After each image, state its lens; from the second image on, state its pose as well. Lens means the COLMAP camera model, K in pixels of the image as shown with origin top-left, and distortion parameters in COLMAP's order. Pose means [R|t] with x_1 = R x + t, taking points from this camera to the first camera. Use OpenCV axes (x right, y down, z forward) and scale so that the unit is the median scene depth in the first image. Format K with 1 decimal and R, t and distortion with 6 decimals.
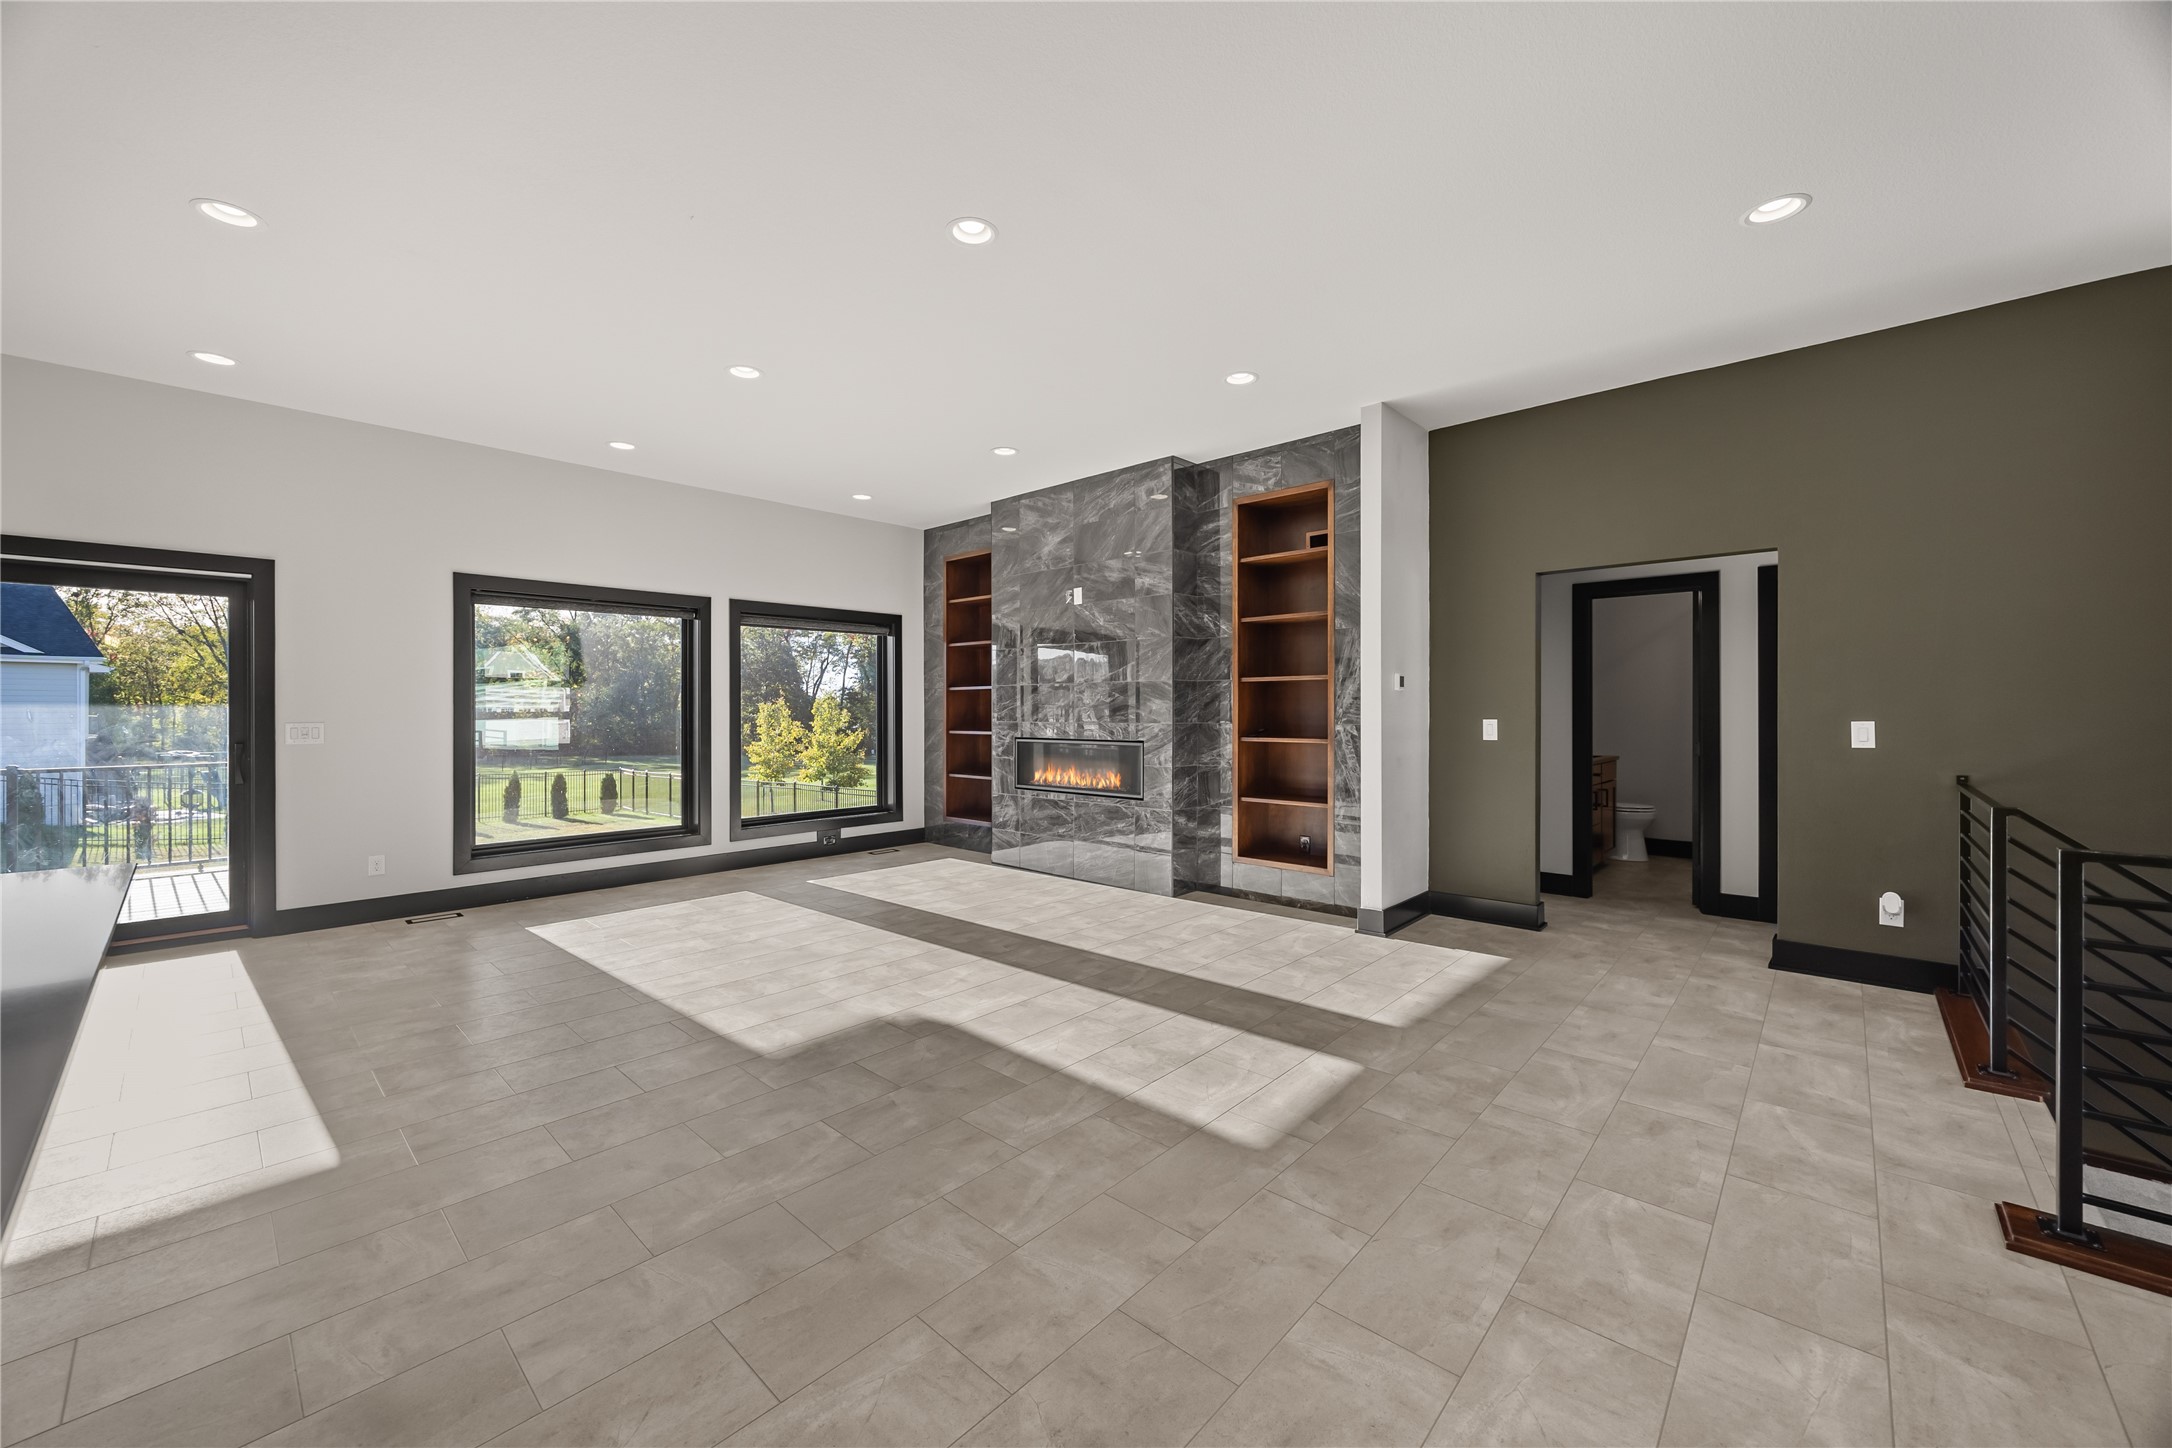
lens RADIAL K [[830.3, 0, 1089.8], [0, 830.3, 710.2], [0, 0, 1]] dist [-0.002462, 0.000313]
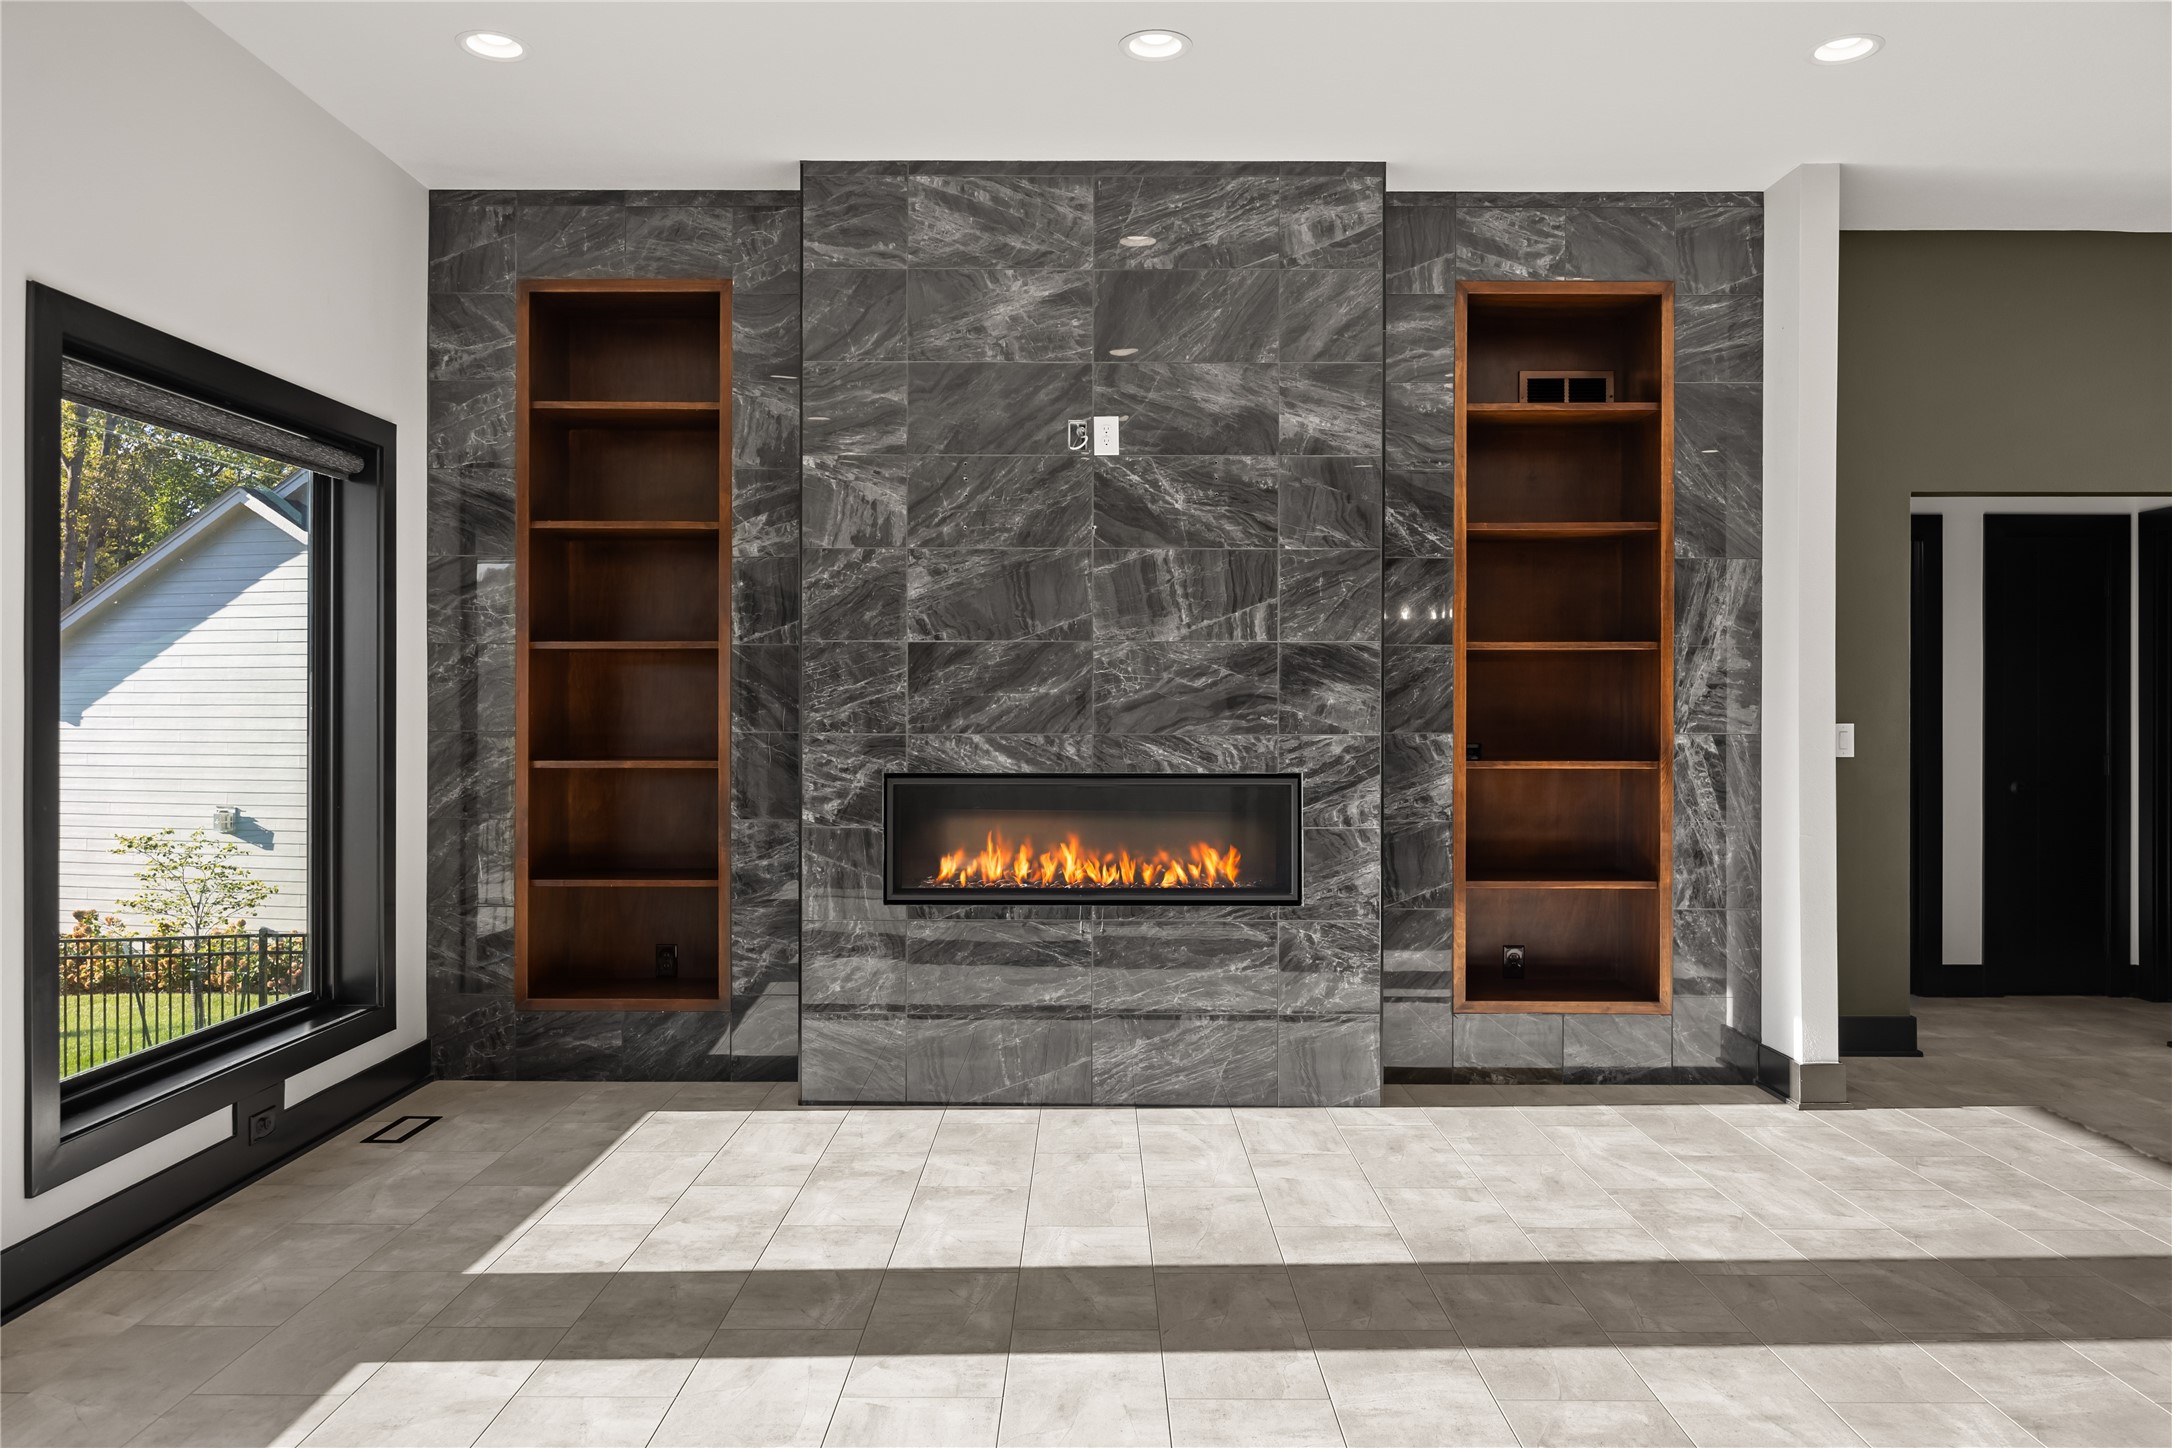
lens RADIAL K [[1482.2, 0, 1091.3], [0, 1482.2, 710.6], [0, 0, 1]] dist [-0.003122, 0.002032]
pose [[0.740697, 0.000383, 0.671839, -0.579532], [-0.003122, 0.999991, 0.002871, 0.000423], [-0.671831, -0.004224, 0.740692, 0.489112]]
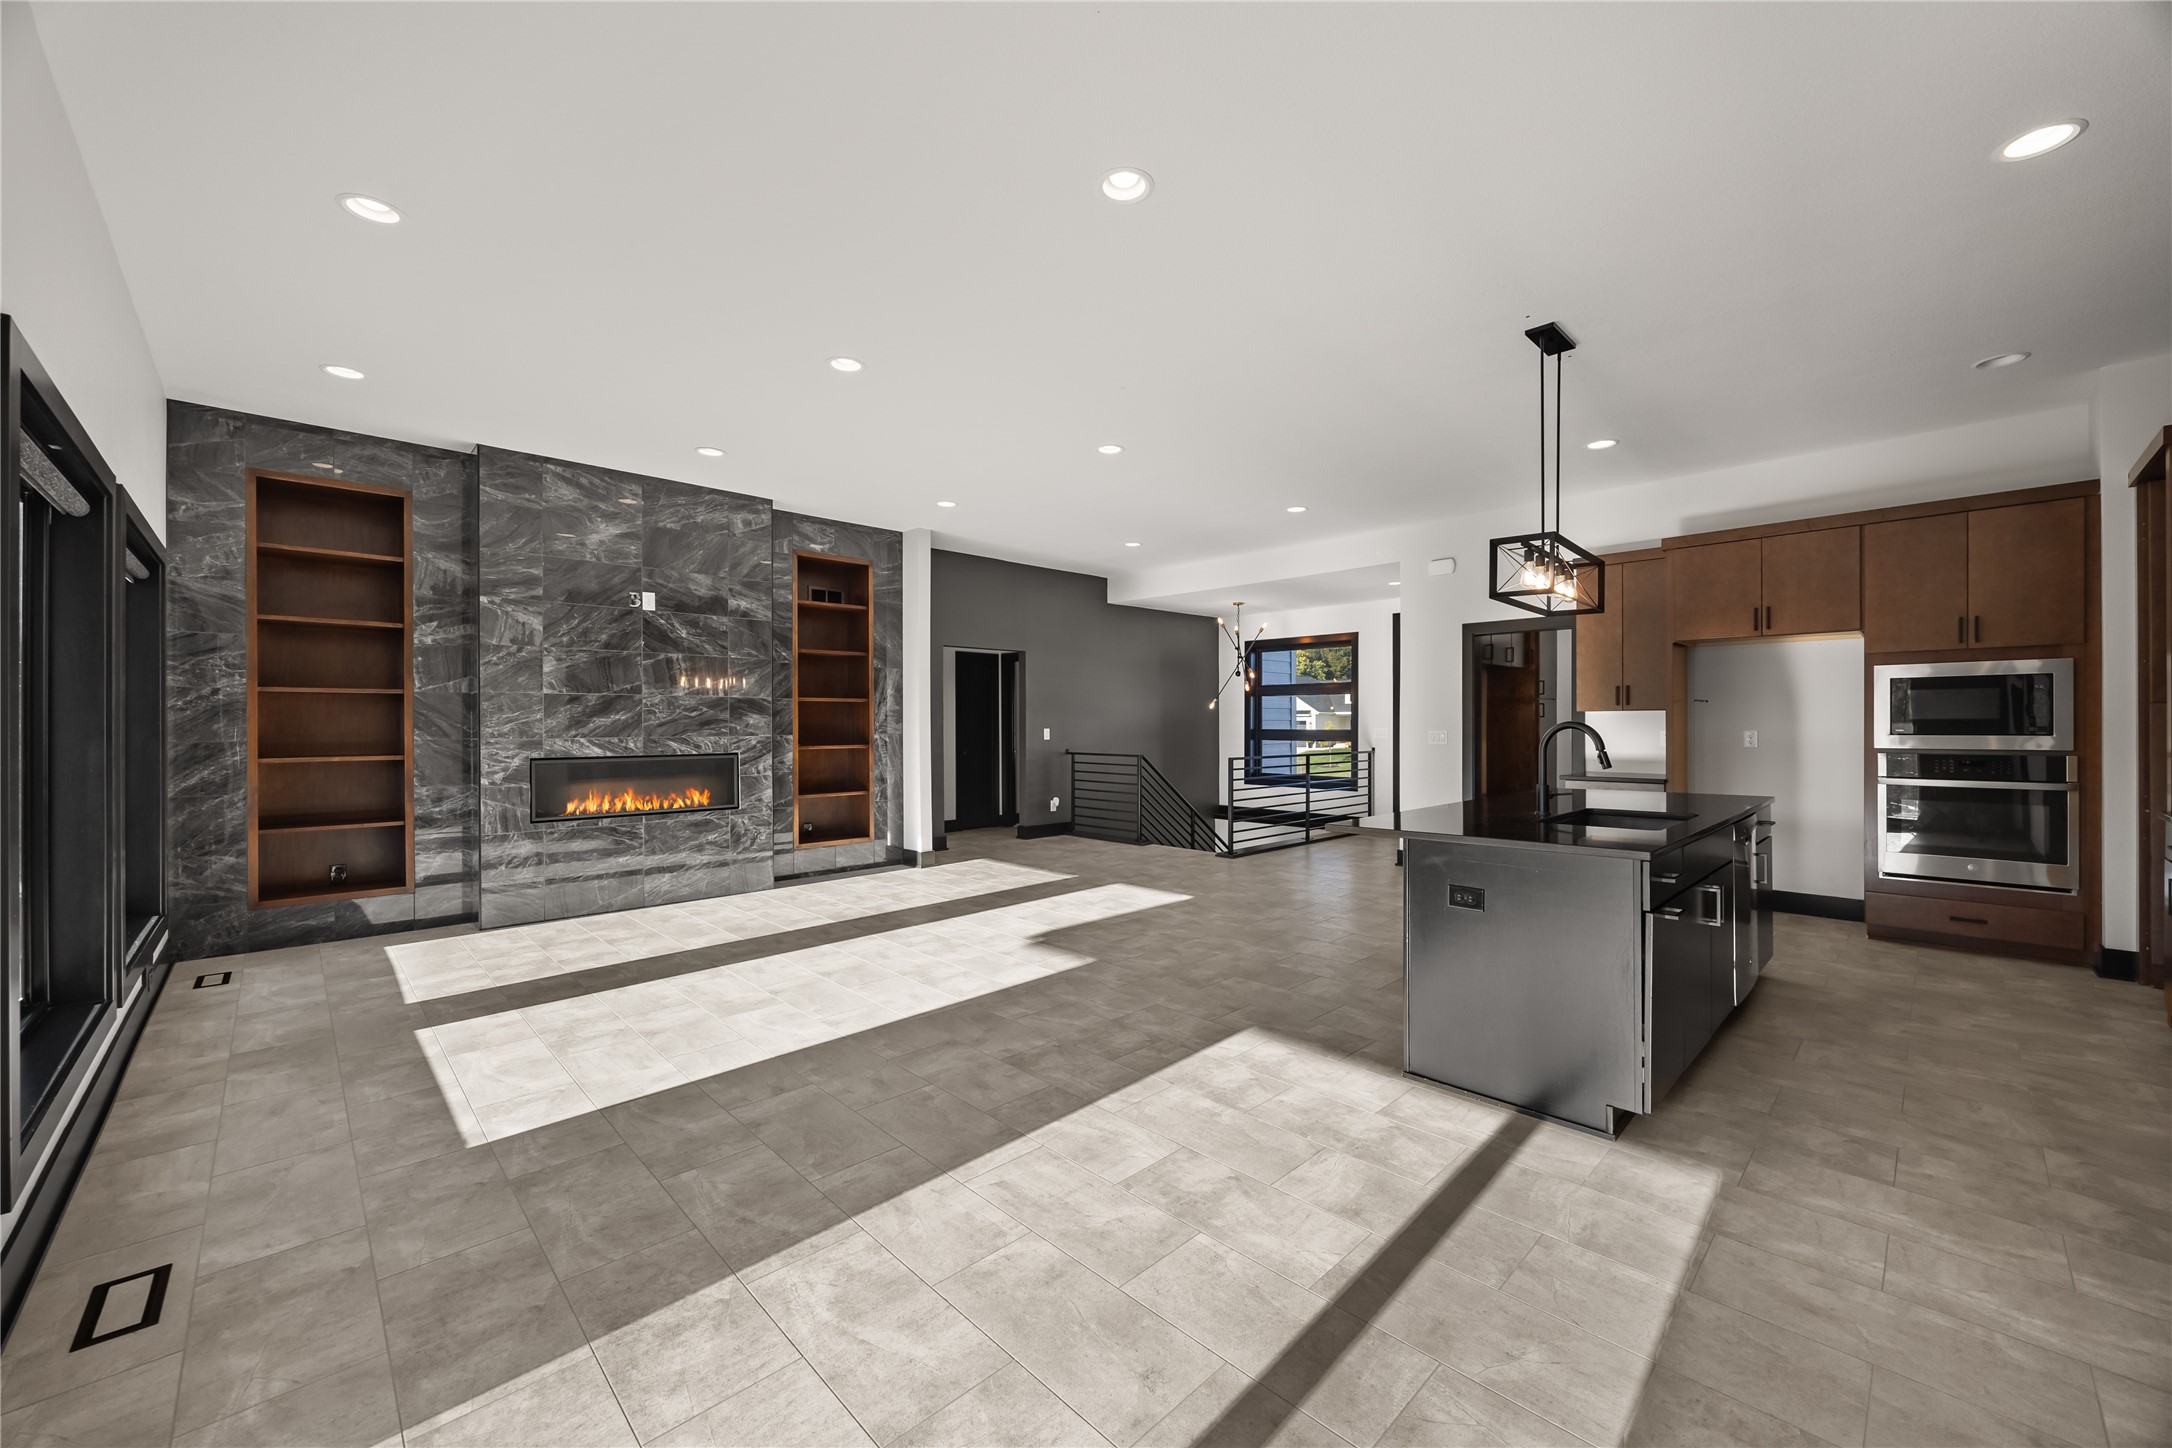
lens RADIAL K [[830.3, 0, 1087.3], [0, 830.3, 728.1], [0, 0, 1]] dist [-0.002462, 0.000313]
pose [[0.059116, -0.005463, 0.998236, -1.002054], [0.000404, 0.999985, 0.005449, -0.000621], [-0.998251, 0.000081, 0.059117, 0.500761]]
